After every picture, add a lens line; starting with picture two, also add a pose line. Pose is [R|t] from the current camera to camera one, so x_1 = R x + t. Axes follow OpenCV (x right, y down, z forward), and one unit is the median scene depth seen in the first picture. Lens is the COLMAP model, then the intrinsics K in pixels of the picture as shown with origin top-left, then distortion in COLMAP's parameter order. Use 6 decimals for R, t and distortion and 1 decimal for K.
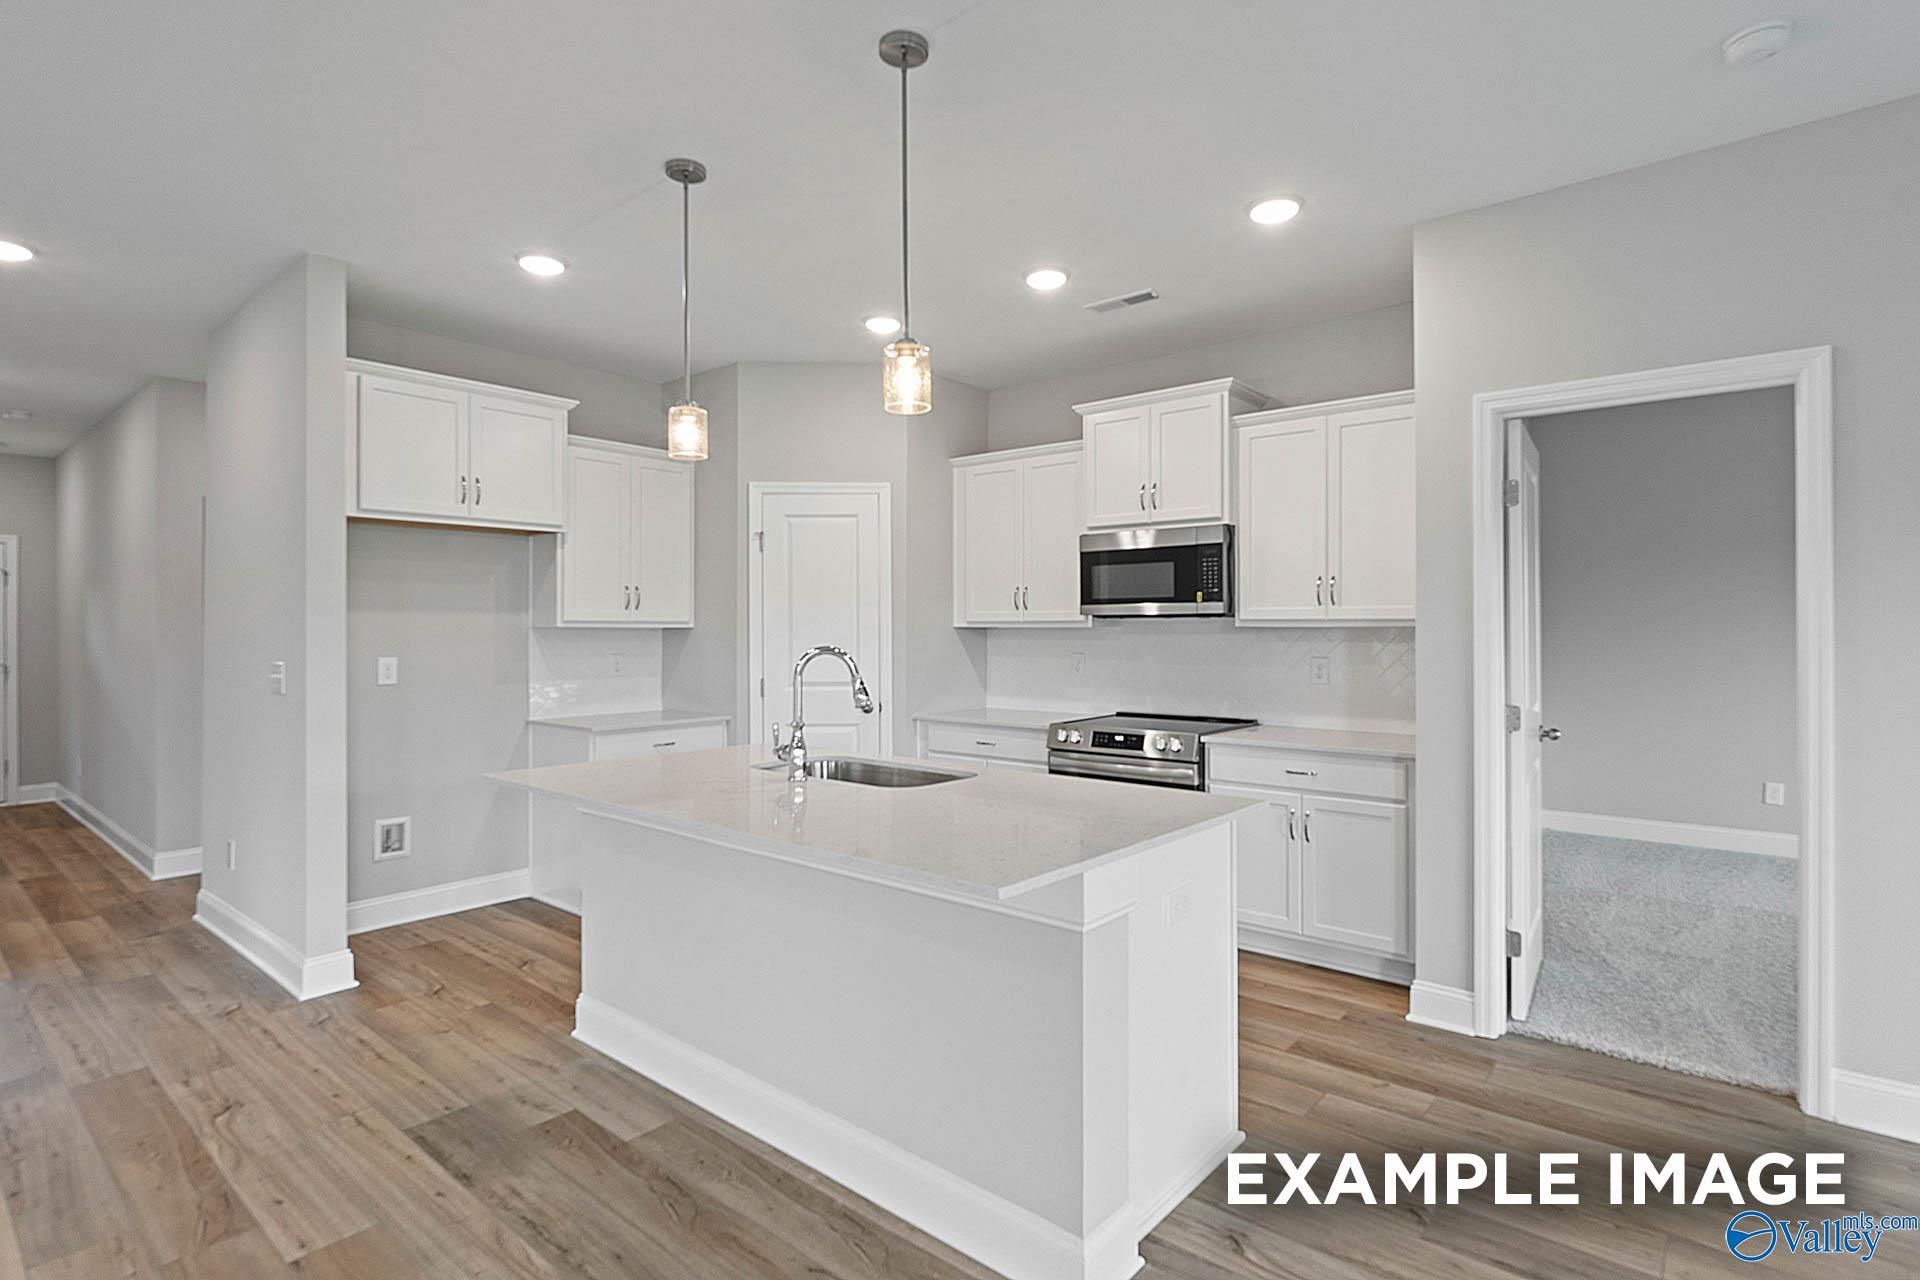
lens RADIAL K [[969.8, 0, 962.1], [0, 969.8, 631.6], [0, 0, 1]] dist [0.003130, 0.001031]
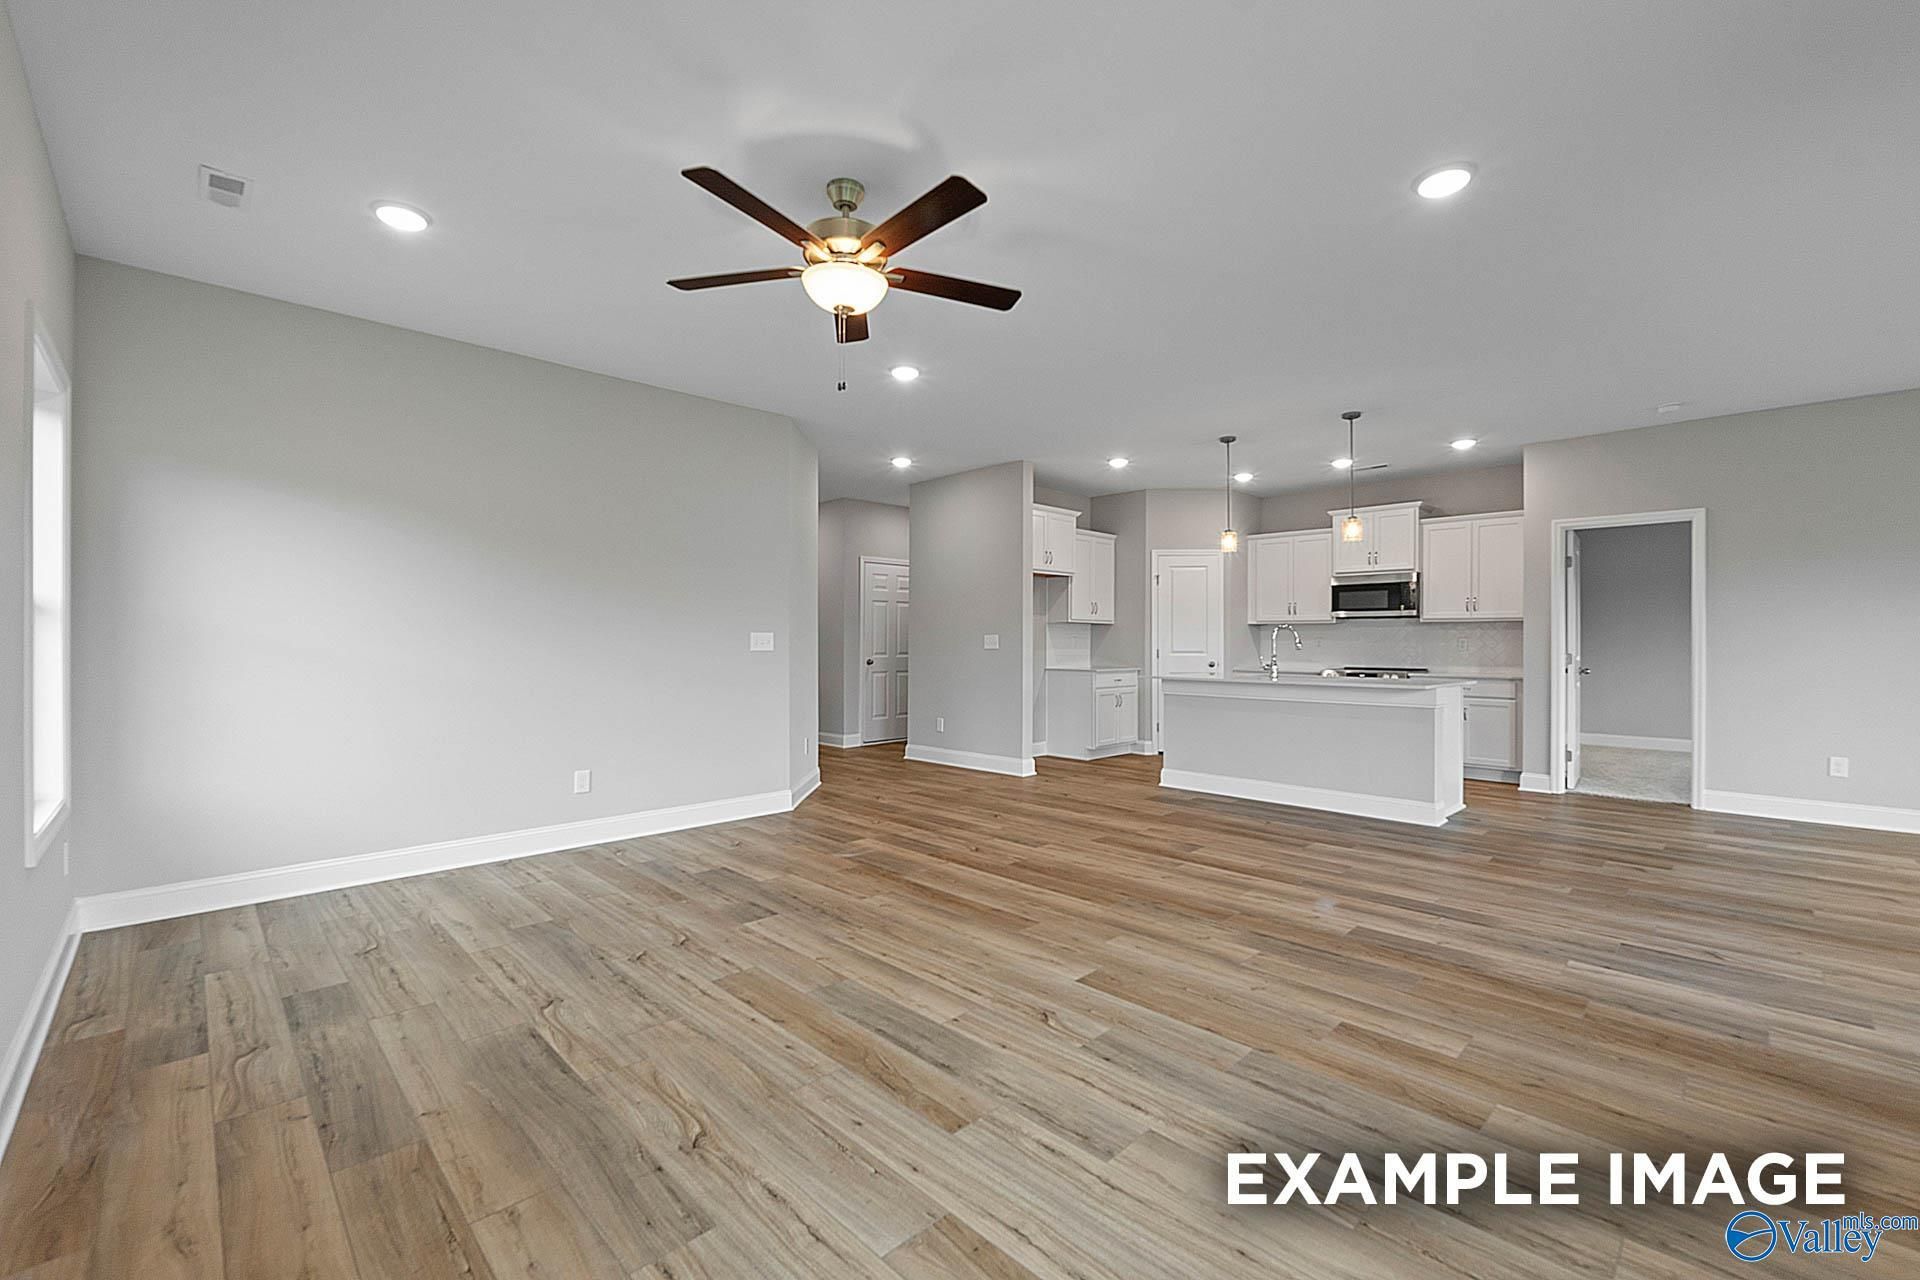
lens RADIAL K [[819.9, 0, 956.5], [0, 819.9, 644.0], [0, 0, 1]] dist [-0.000827, -0.000262]
pose [[0.995189, 0.006304, -0.097775, -0.526498], [-0.006211, 0.999980, 0.001248, 0.045188], [0.097781, -0.000634, 0.995208, -0.823741]]
